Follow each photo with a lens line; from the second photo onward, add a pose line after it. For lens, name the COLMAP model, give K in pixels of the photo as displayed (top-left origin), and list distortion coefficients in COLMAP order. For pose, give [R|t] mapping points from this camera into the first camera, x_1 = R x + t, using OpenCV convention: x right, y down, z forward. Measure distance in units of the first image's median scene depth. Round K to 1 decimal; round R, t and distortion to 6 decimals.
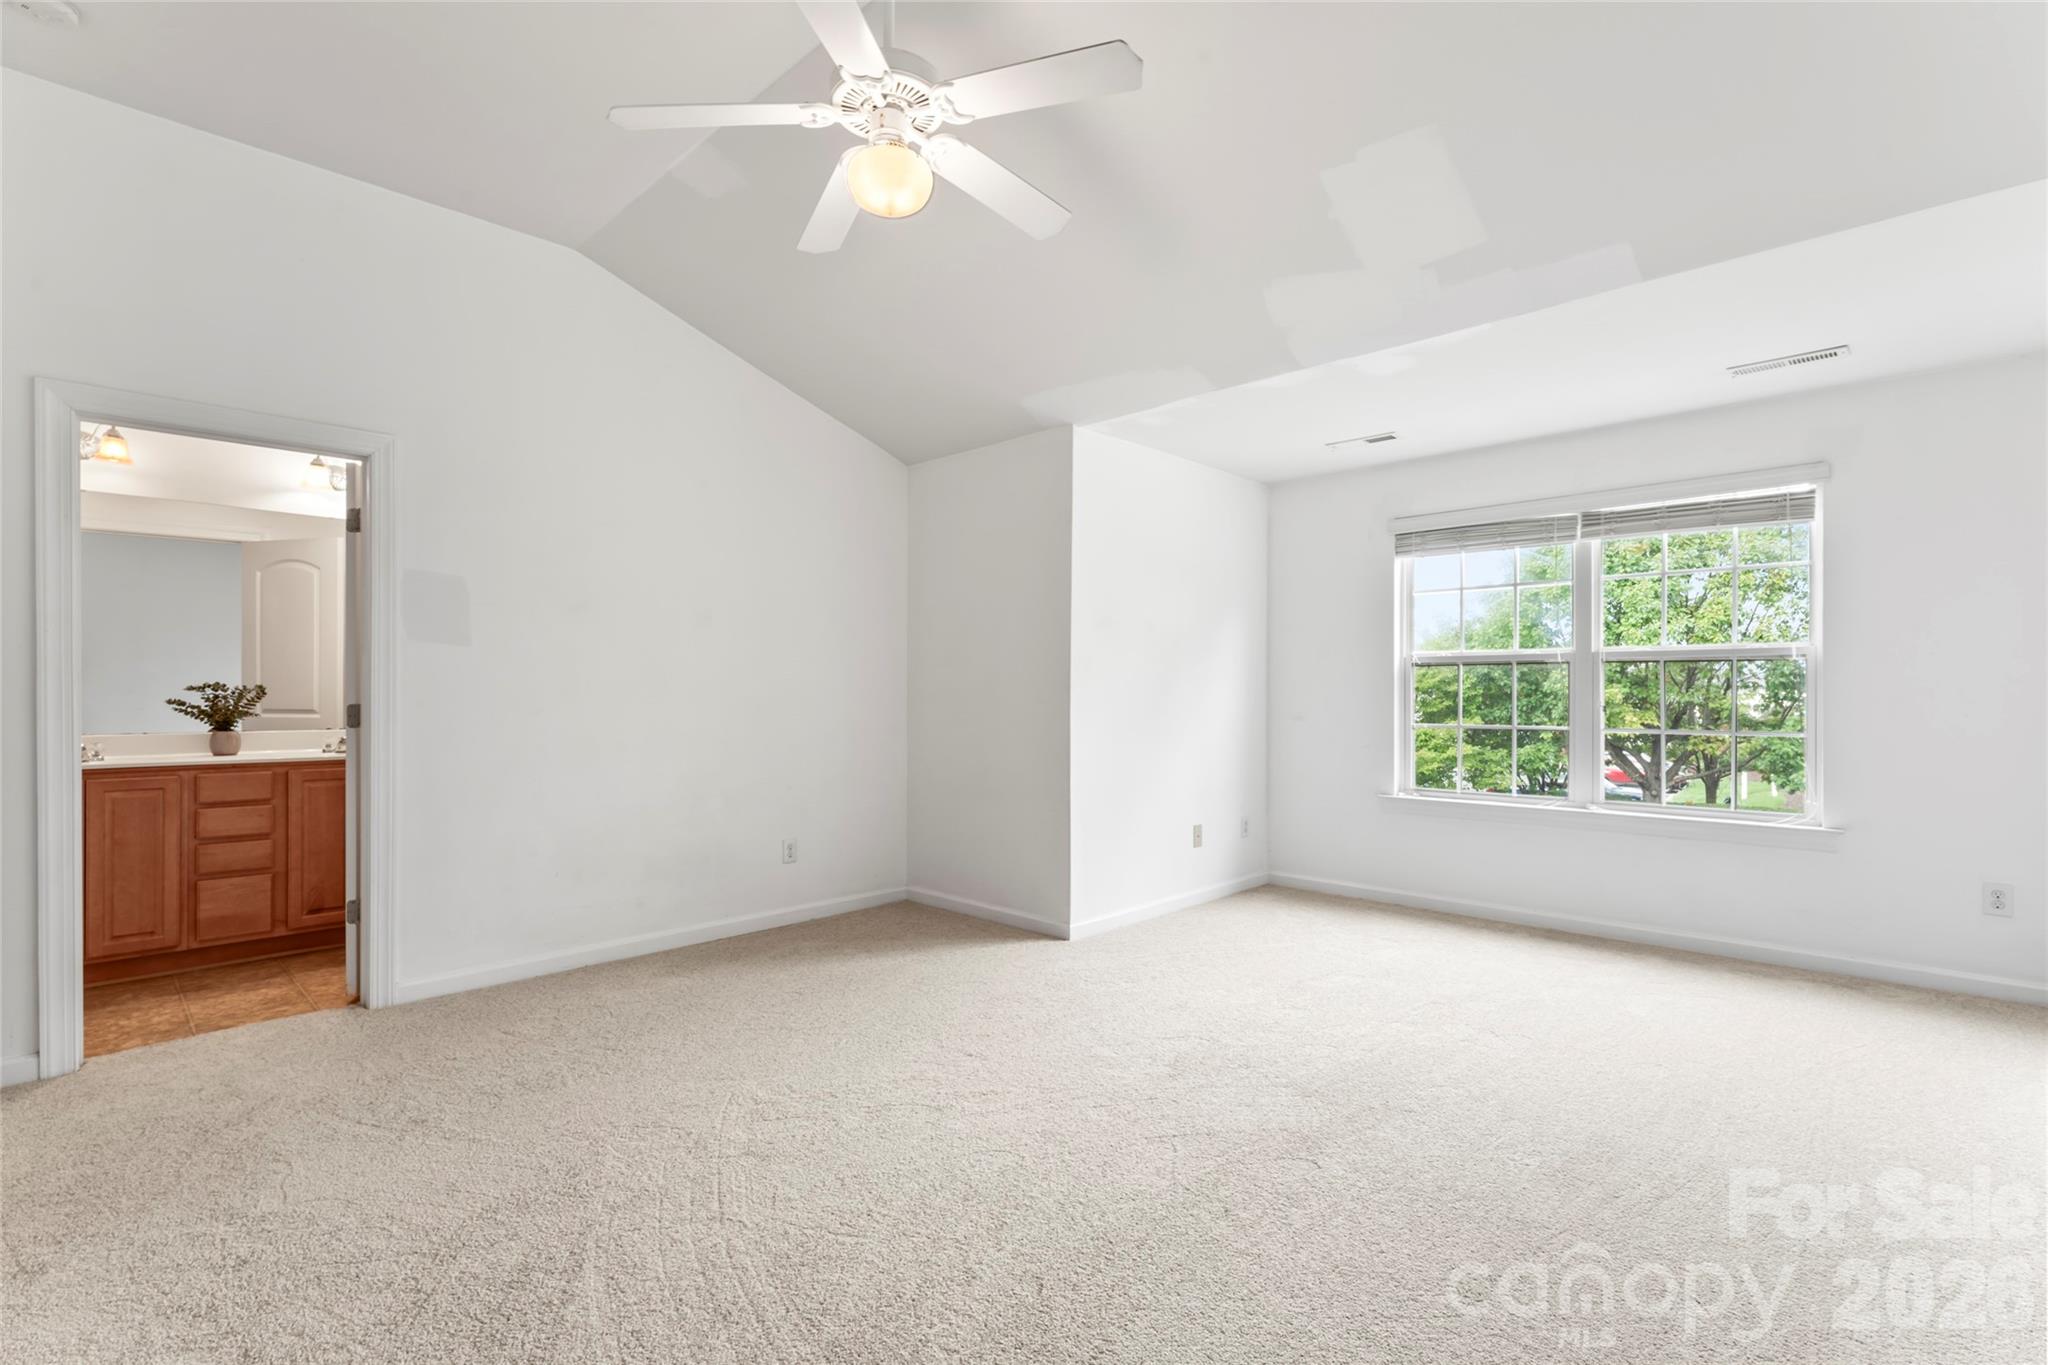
lens RADIAL K [[933.2, 0, 1027.7], [0, 933.2, 680.5], [0, 0, 1]] dist [0.003880, 0.000082]
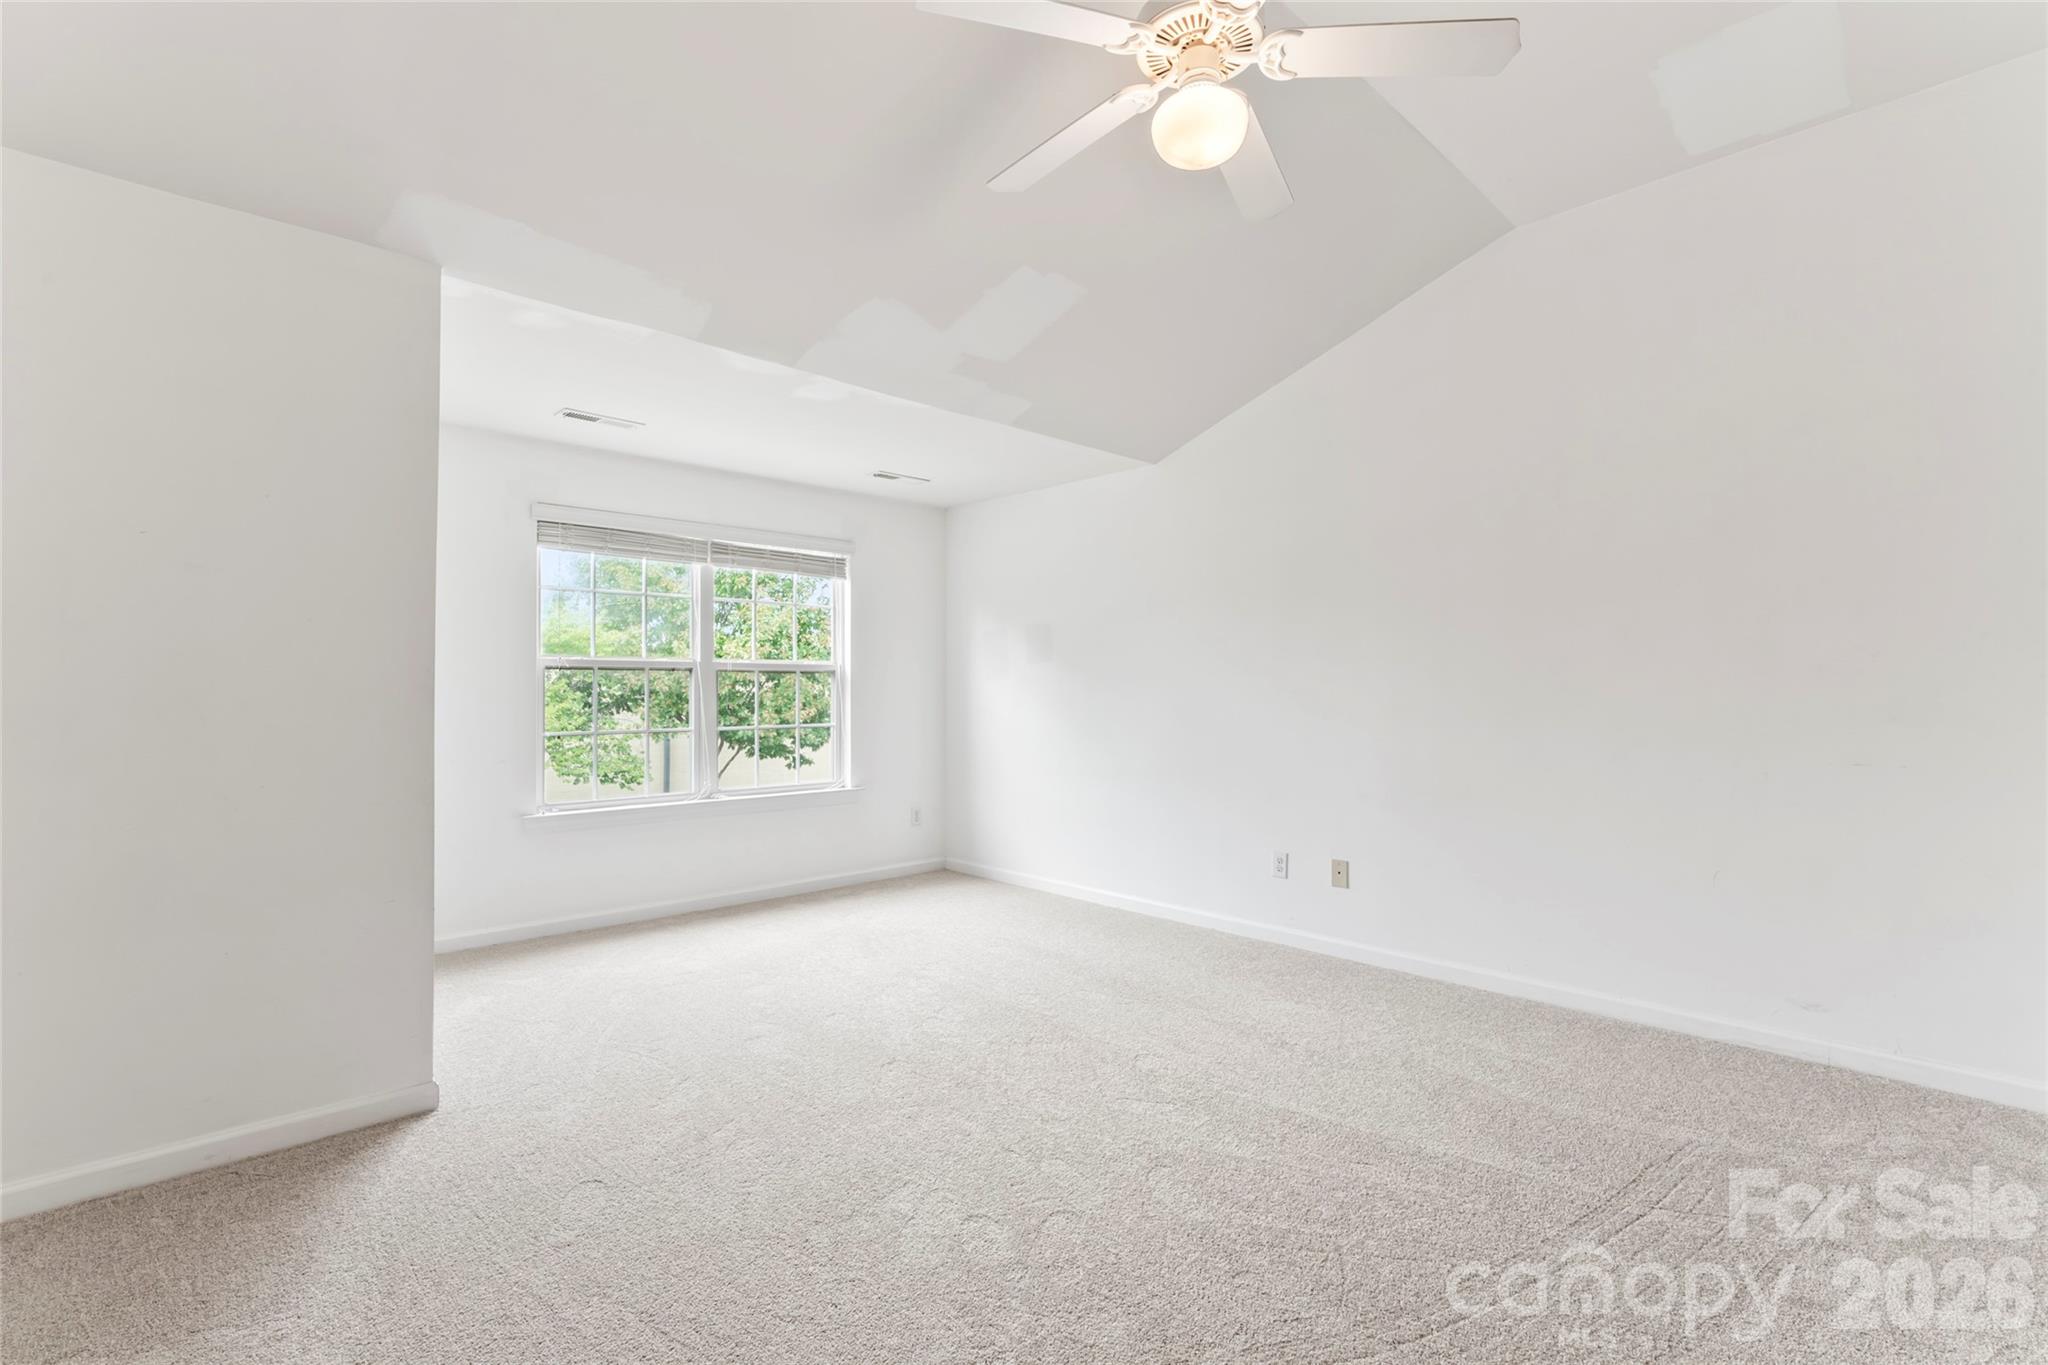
lens RADIAL K [[933.2, 0, 1027.6], [0, 933.2, 696.2], [0, 0, 1]] dist [0.003880, 0.000082]
pose [[0.049800, -0.000561, 0.998759, -0.574002], [-0.009388, 0.999955, 0.001030, 0.007093], [-0.998715, -0.009427, 0.049793, 0.599465]]
